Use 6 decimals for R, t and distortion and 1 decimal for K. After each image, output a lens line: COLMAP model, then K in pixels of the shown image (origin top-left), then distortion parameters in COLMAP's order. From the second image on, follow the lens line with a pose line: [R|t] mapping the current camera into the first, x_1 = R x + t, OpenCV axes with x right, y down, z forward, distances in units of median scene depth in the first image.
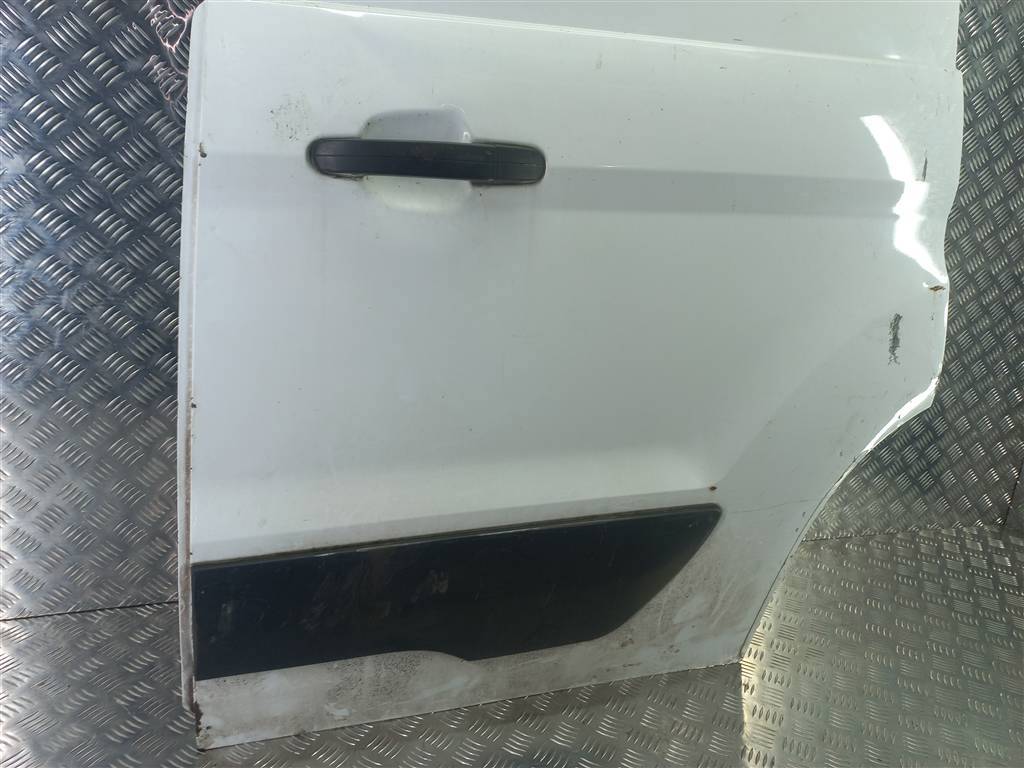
lens RADIAL K [[730.5, 0, 517.5], [0, 730.5, 389.7], [0, 0, 1]] dist [0.046118, -0.048657]
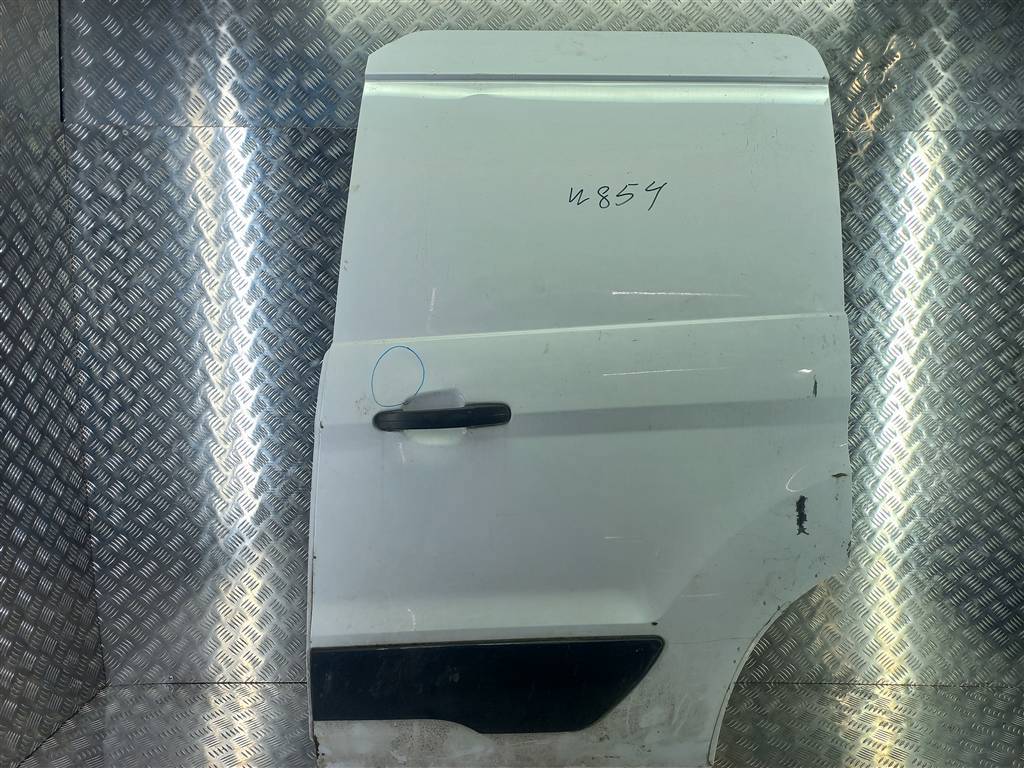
lens RADIAL K [[745.2, 0, 511.5], [0, 745.2, 371.8], [0, 0, 1]] dist [0.039118, -0.042030]
pose [[0.940746, -0.049084, -0.335541, 0.548448], [-0.010157, 0.984947, -0.172557, -0.095288], [0.338960, 0.165740, 0.926087, -0.524902]]
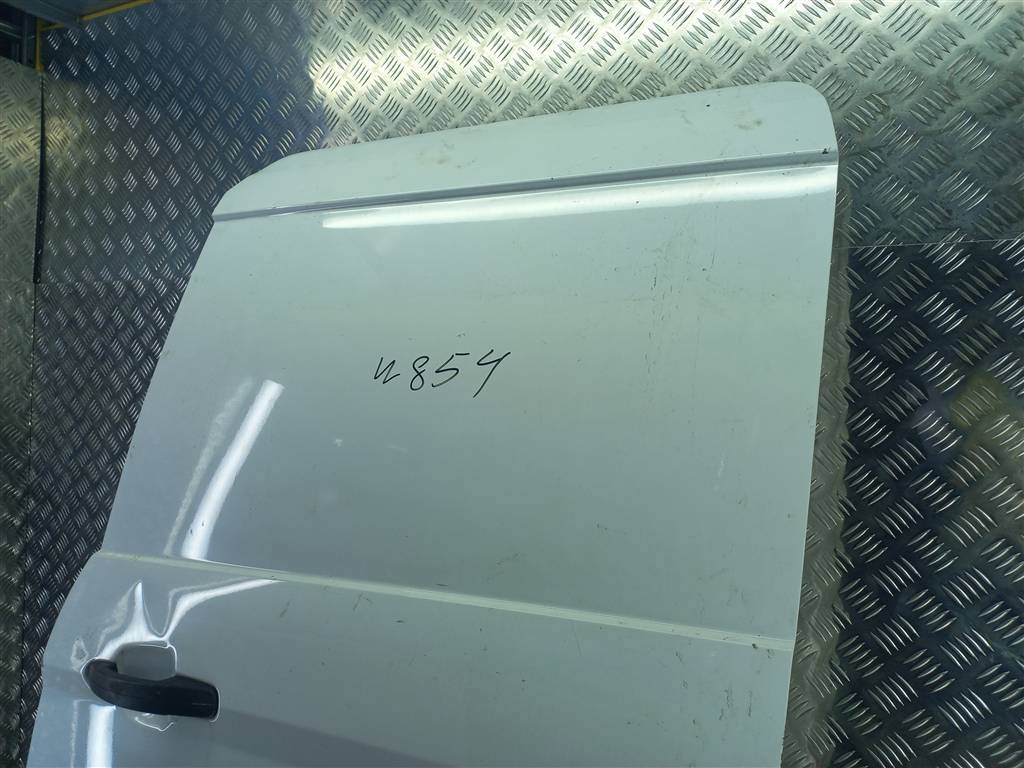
lens RADIAL K [[739.8, 0, 513.9], [0, 739.8, 375.4], [0, 0, 1]] dist [0.070243, -0.086008]
pose [[0.657393, -0.064806, -0.750756, 1.064162], [-0.180409, 0.953785, -0.240305, -0.520780], [0.731633, 0.293418, 0.615320, 0.438666]]
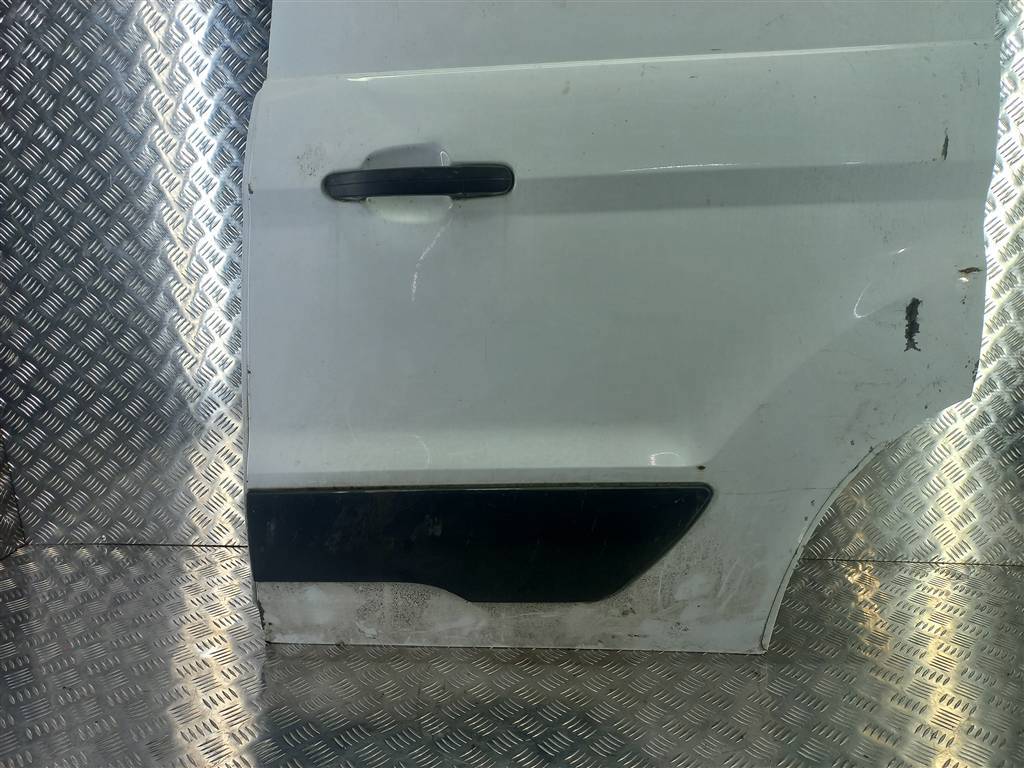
lens RADIAL K [[739.8, 0, 513.9], [0, 739.8, 375.4], [0, 0, 1]] dist [0.070243, -0.086008]
pose [[0.933598, 0.005341, -0.358282, 0.425480], [-0.028108, 0.997899, -0.058367, 0.077693], [0.357217, 0.064562, 0.931787, -0.101890]]
